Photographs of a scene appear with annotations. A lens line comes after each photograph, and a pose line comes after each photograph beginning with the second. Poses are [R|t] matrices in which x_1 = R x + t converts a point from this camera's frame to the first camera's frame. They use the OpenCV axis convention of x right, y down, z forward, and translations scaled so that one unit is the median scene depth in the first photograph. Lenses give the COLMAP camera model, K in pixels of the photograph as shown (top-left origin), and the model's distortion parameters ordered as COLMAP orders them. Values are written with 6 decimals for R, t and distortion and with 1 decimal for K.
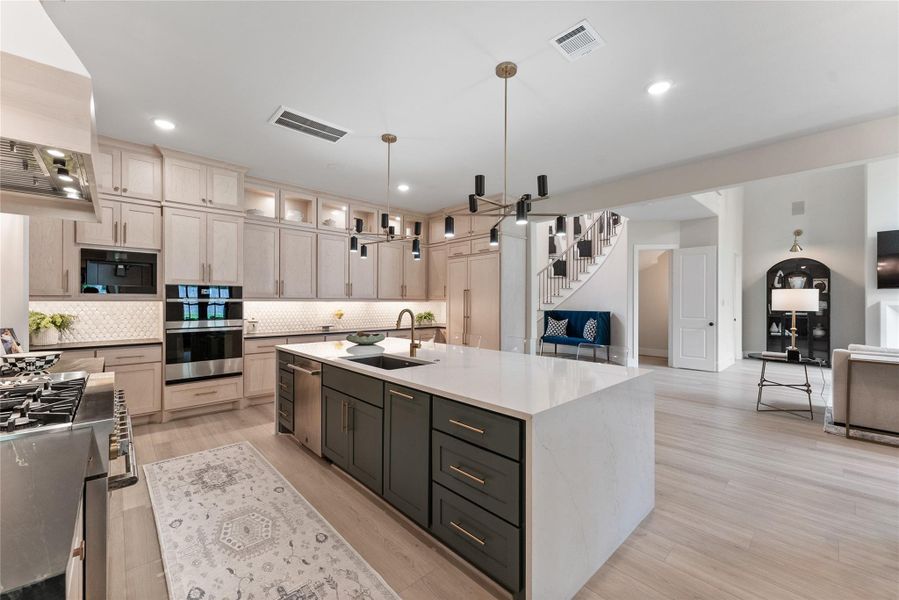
lens RADIAL K [[363.8, 0, 454.1], [0, 363.8, 301.7], [0, 0, 1]] dist [0.001674, -0.000397]
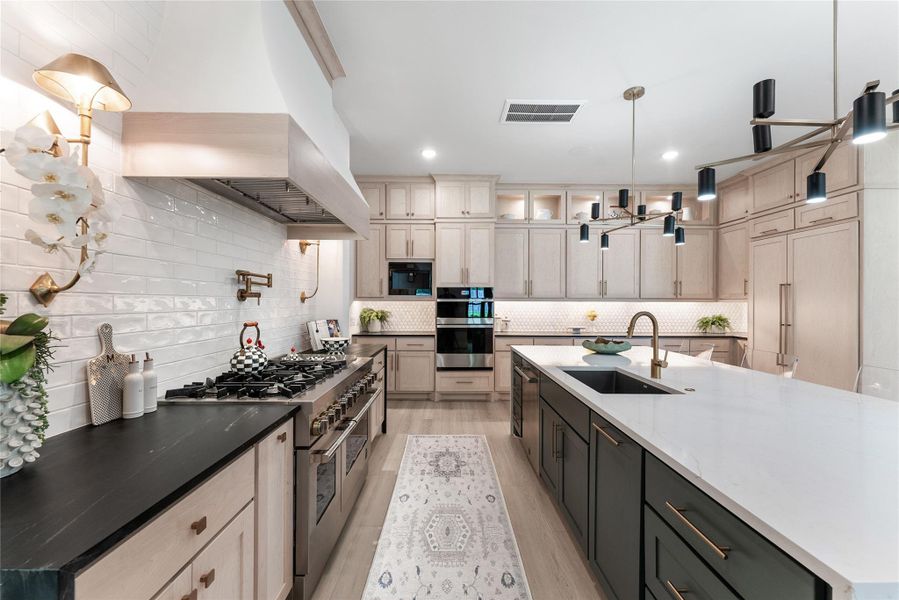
lens RADIAL K [[363.8, 0, 448.7], [0, 363.8, 299.9], [0, 0, 1]] dist [0.001674, -0.000397]
pose [[0.730581, -0.002131, -0.682822, 0.061510], [-0.001247, 0.999989, -0.004454, -0.000001], [0.682825, 0.004105, 0.730571, 0.150706]]
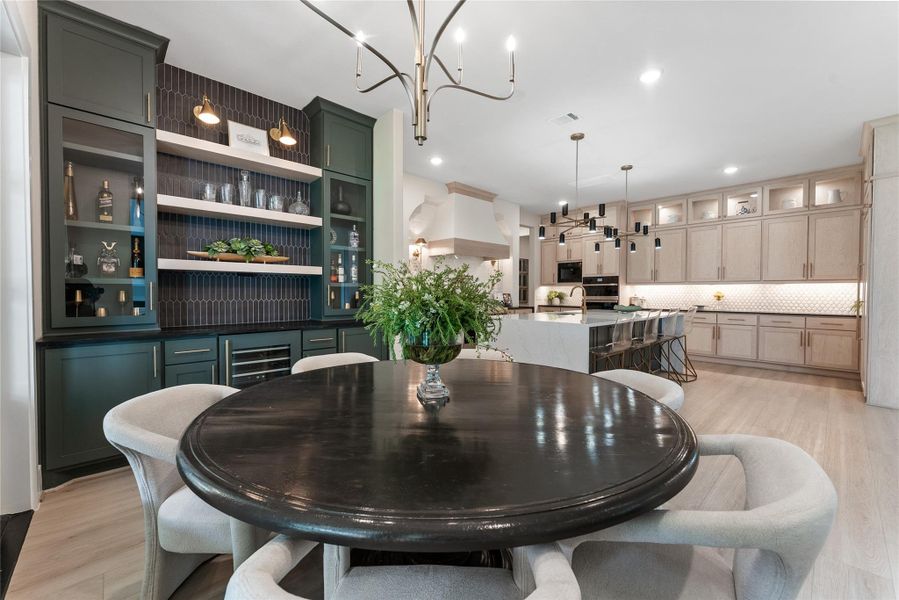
lens RADIAL K [[363.8, 0, 447.2], [0, 363.8, 297.7], [0, 0, 1]] dist [0.001674, -0.000397]
pose [[-0.001026, 0.011970, -0.999928, 1.202134], [0.000402, 0.999928, 0.011969, 0.040757], [0.999999, -0.000389, -0.001030, 0.280065]]
